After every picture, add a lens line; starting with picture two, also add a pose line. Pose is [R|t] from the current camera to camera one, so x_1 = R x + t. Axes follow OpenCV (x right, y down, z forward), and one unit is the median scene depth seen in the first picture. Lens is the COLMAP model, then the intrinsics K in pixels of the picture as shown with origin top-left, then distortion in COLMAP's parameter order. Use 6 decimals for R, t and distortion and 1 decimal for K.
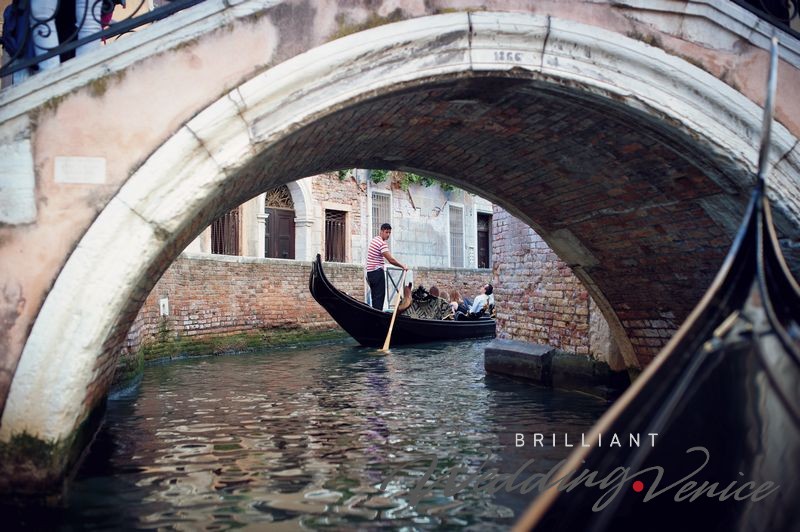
lens RADIAL K [[1154.2, 0, 400.1], [0, 1154.2, 266.6], [0, 0, 1]] dist [-0.123899, 0.000000]
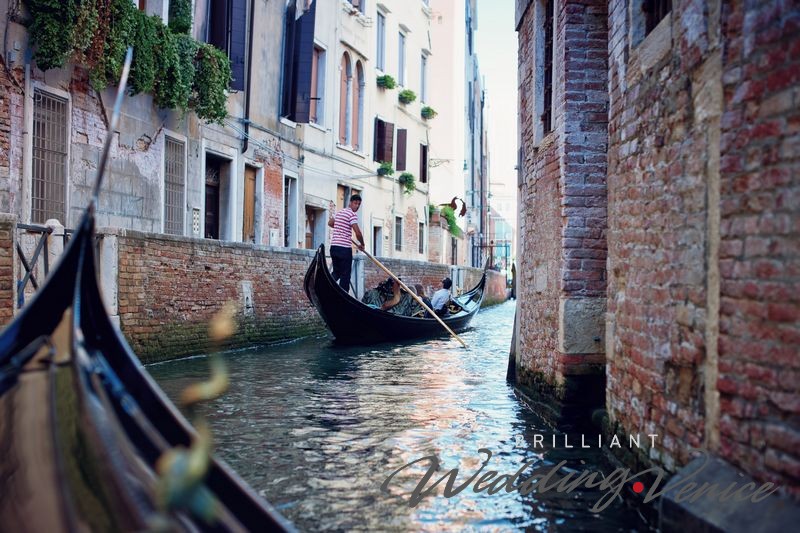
lens RADIAL K [[1154.2, 0, 399.8], [0, 1154.2, 267.0], [0, 0, 1]] dist [-0.123899, 0.000000]
pose [[0.956186, 0.028364, 0.291381, -0.012787], [-0.031607, 0.999480, 0.006428, 0.007530], [-0.291047, -0.015356, 0.956585, 0.427088]]
